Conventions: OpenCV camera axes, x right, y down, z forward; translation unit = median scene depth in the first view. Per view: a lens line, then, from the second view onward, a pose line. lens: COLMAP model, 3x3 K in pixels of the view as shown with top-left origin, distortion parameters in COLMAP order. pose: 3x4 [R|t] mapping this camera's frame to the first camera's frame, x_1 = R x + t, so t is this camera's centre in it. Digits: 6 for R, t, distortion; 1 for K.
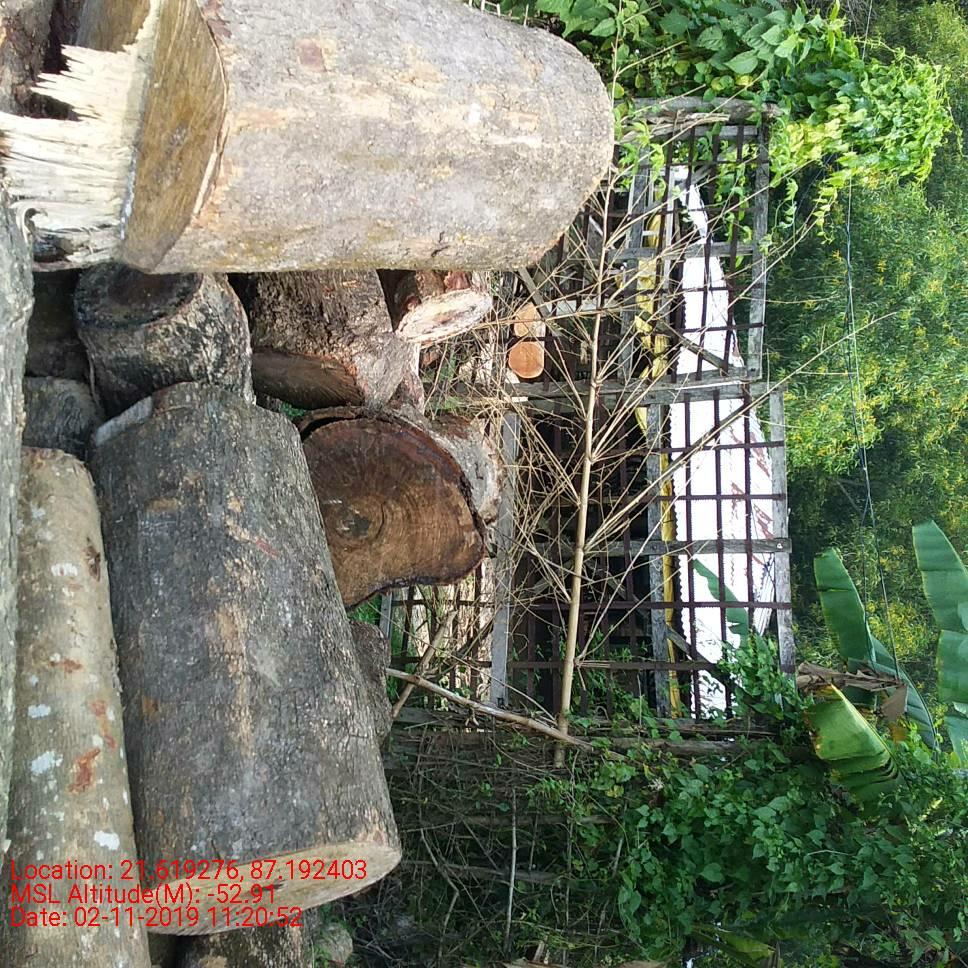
lens RADIAL K [[1128.9, 0, 476.6], [0, 1128.9, 476.2], [0, 0, 1]] dist [0.048857, 0.000000]
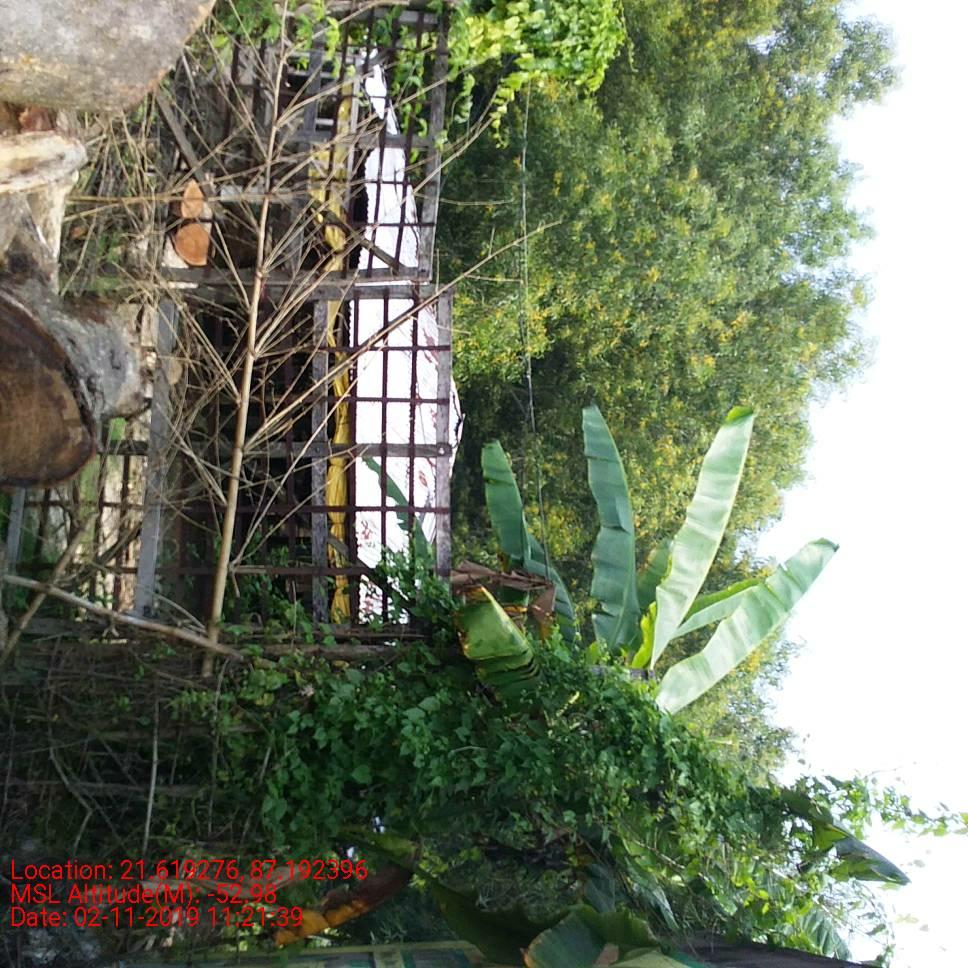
lens RADIAL K [[1128.9, 0, 462.2], [0, 1128.9, 479.0], [0, 0, 1]] dist [0.048857, 0.000000]
pose [[0.965712, 0.015969, 0.259125, 0.026603], [-0.039195, 0.995634, 0.084718, 0.001636], [-0.256641, -0.091970, 0.962121, 0.036848]]
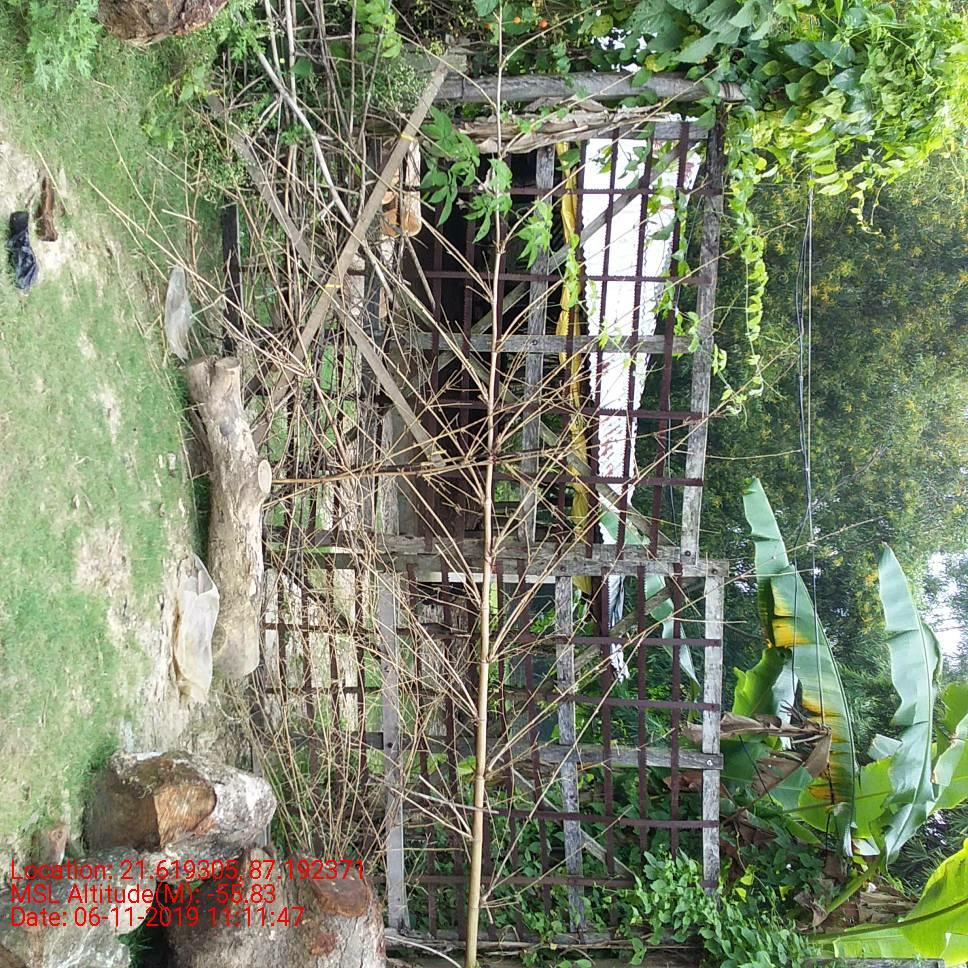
lens RADIAL K [[1128.9, 0, 448.7], [0, 1128.9, 525.1], [0, 0, 1]] dist [0.048857, 0.000000]
pose [[0.995874, -0.082564, 0.037653, 0.049759], [0.054064, 0.873091, 0.484551, -0.510027], [-0.072881, -0.480516, 0.873952, 0.333440]]
